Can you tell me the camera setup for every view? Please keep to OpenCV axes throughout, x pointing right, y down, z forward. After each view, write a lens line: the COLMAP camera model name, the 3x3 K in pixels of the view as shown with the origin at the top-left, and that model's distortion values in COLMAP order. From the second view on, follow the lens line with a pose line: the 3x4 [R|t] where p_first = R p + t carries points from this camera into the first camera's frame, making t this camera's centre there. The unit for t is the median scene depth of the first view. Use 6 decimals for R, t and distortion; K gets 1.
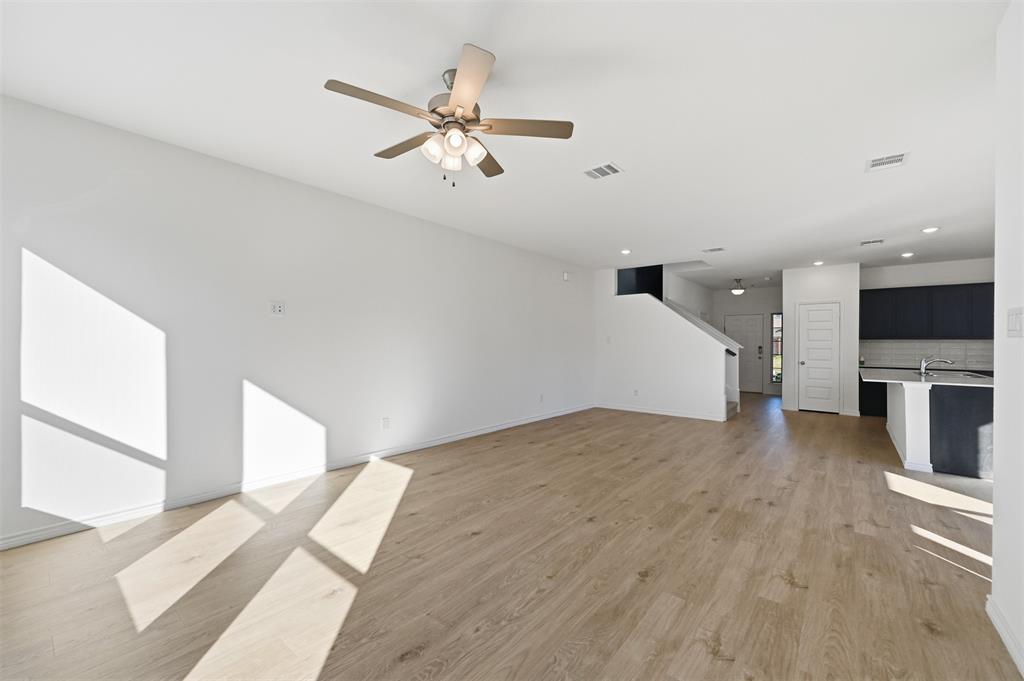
lens RADIAL K [[406.7, 0, 509.3], [0, 406.7, 345.9], [0, 0, 1]] dist [-0.001831, -0.000077]
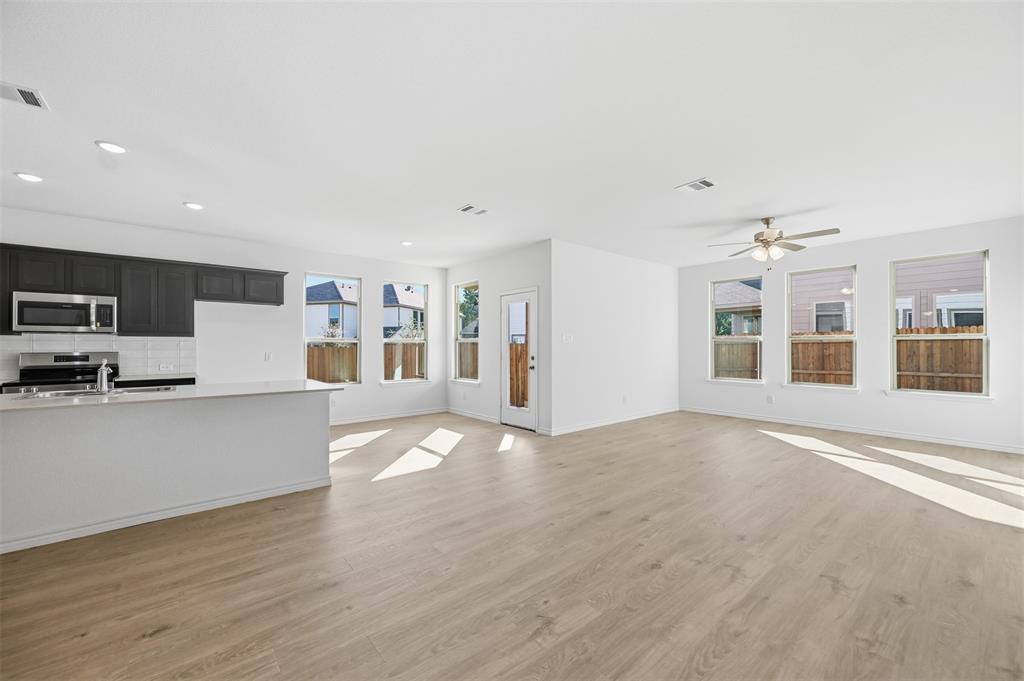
lens RADIAL K [[406.7, 0, 513.3], [0, 406.7, 345.3], [0, 0, 1]] dist [-0.001831, -0.000077]
pose [[-0.985131, -0.004370, 0.171749, 0.398304], [-0.004553, 0.999989, -0.000668, 0.000592], [-0.171744, -0.001440, -0.985141, 1.643889]]
